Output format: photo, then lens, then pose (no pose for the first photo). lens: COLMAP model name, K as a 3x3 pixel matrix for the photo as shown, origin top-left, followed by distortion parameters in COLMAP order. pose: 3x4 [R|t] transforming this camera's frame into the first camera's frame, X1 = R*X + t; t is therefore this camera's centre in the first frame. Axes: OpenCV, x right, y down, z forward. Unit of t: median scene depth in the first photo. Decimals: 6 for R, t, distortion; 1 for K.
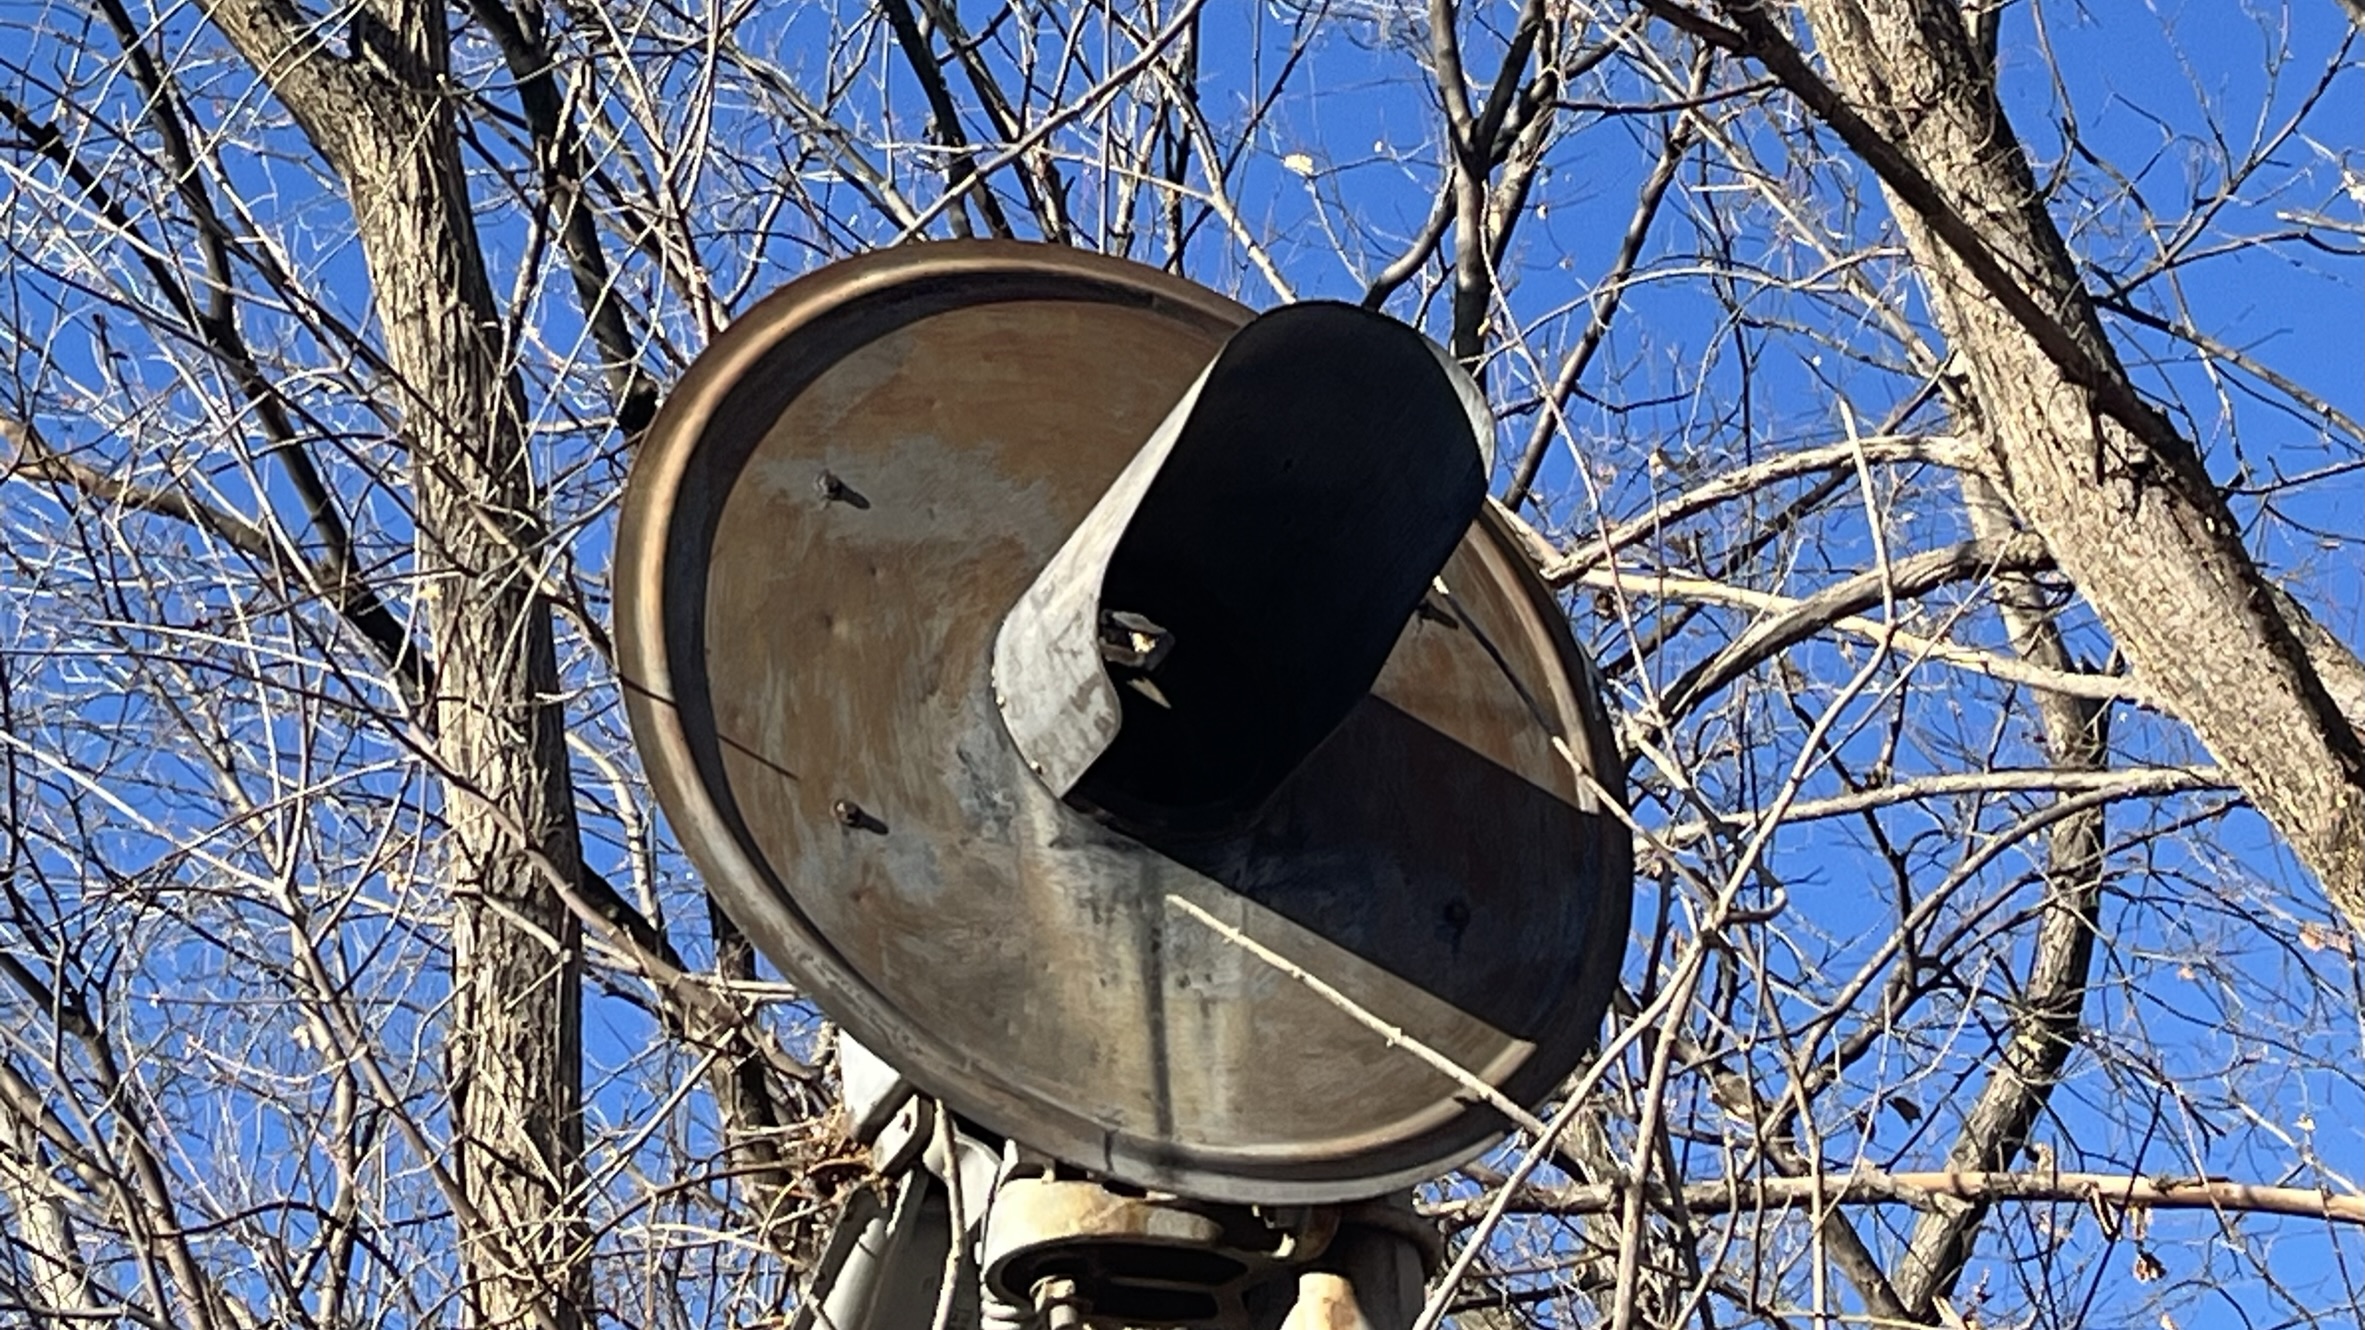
lens RADIAL K [[6420.7, 0, 1182.5], [0, 6420.7, 665.0], [0, 0, 1]] dist [-0.045634, 0.503202]
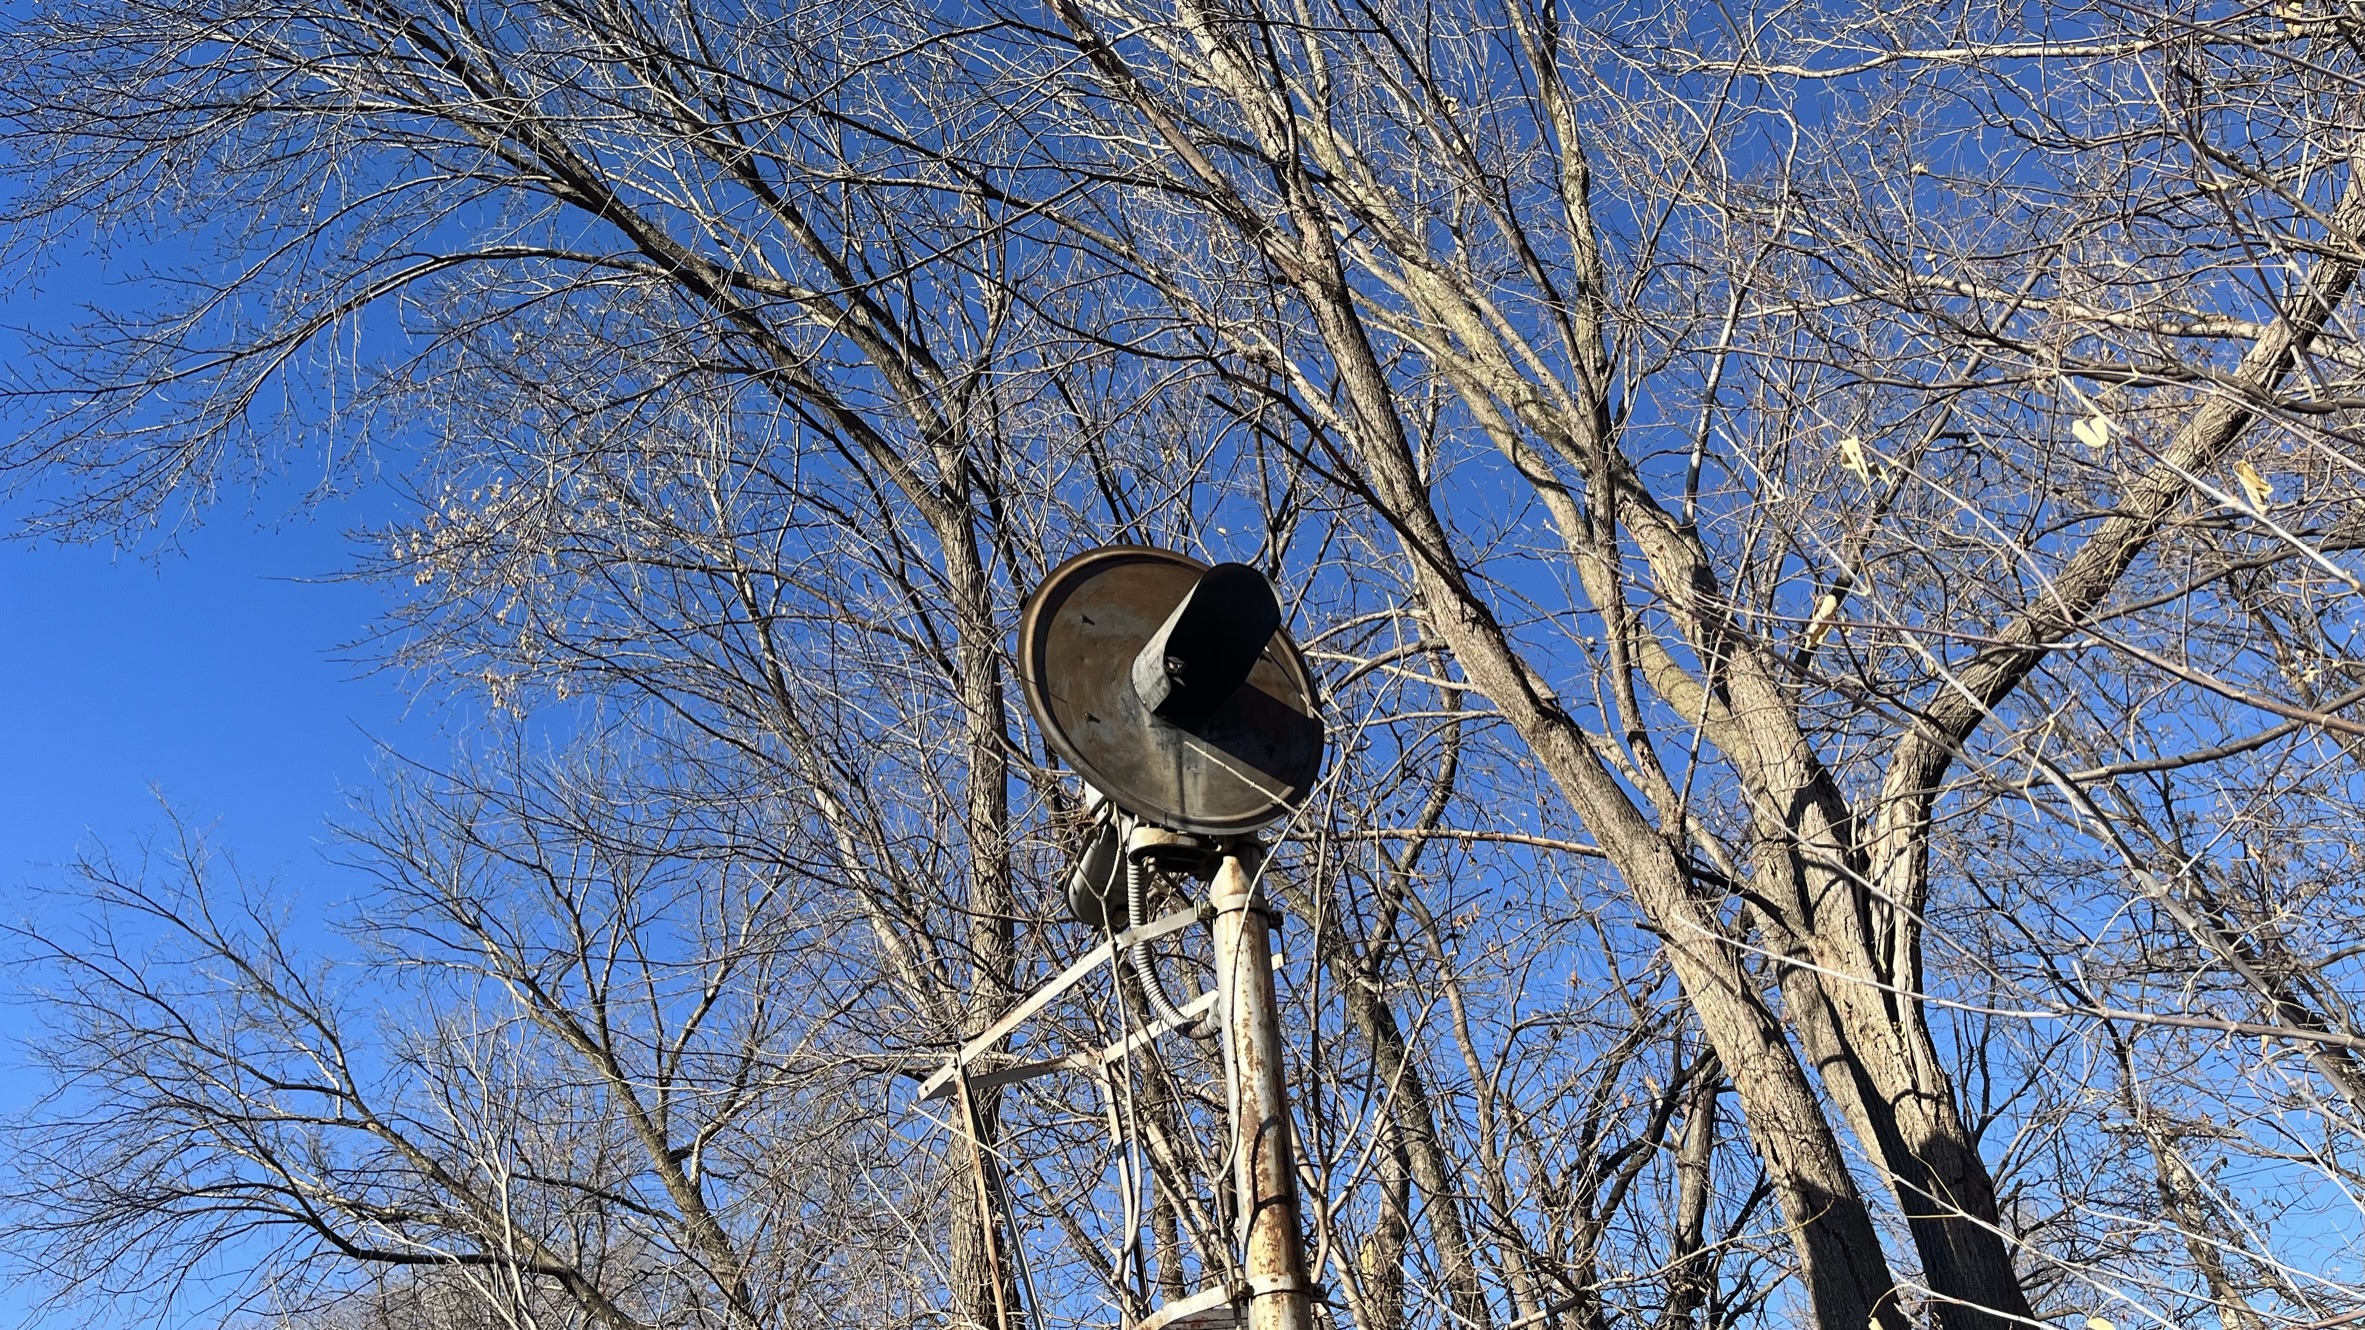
lens RADIAL K [[1886.7, 0, 1182.5], [0, 1886.7, 665.0], [0, 0, 1]] dist [-0.000187, -0.005261]
pose [[0.999980, 0.006293, -0.000805, -0.001949], [-0.006302, 0.999920, -0.010933, 0.005019], [0.000737, 0.010937, 0.999940, 0.017849]]
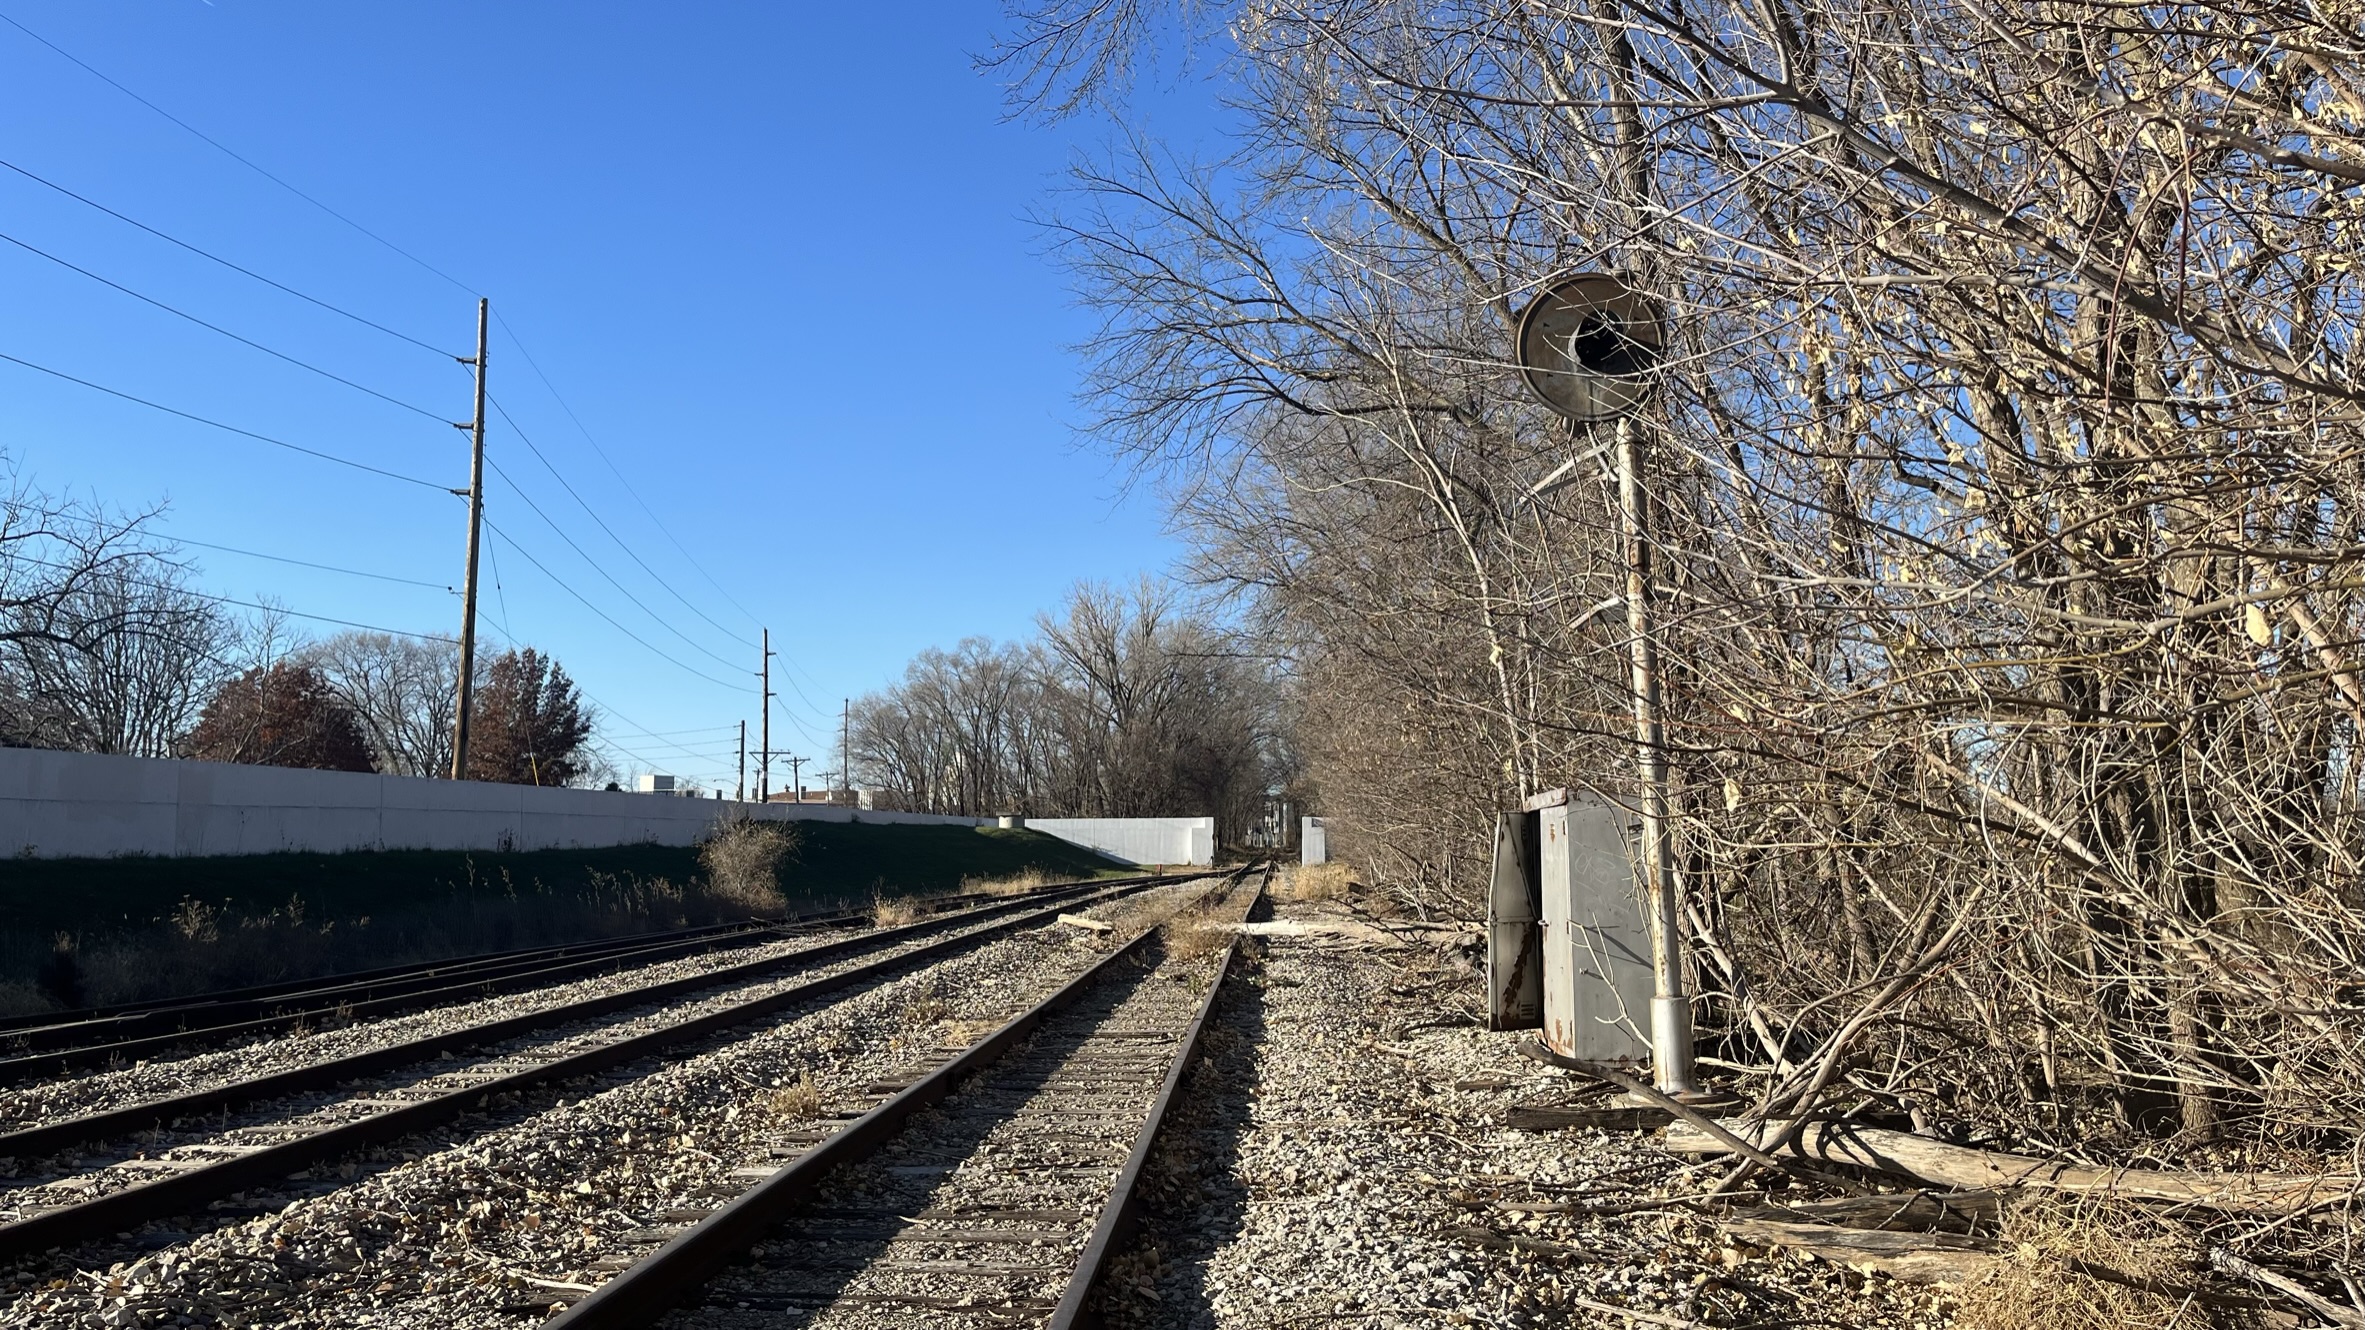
lens RADIAL K [[1886.7, 0, 1182.5], [0, 1886.7, 665.0], [0, 0, 1]] dist [-0.000187, -0.005261]
pose [[0.888786, -0.021865, -0.457801, 0.444636], [0.246379, 0.865054, 0.437011, -0.583716], [0.386467, -0.501202, 0.774235, -0.847380]]
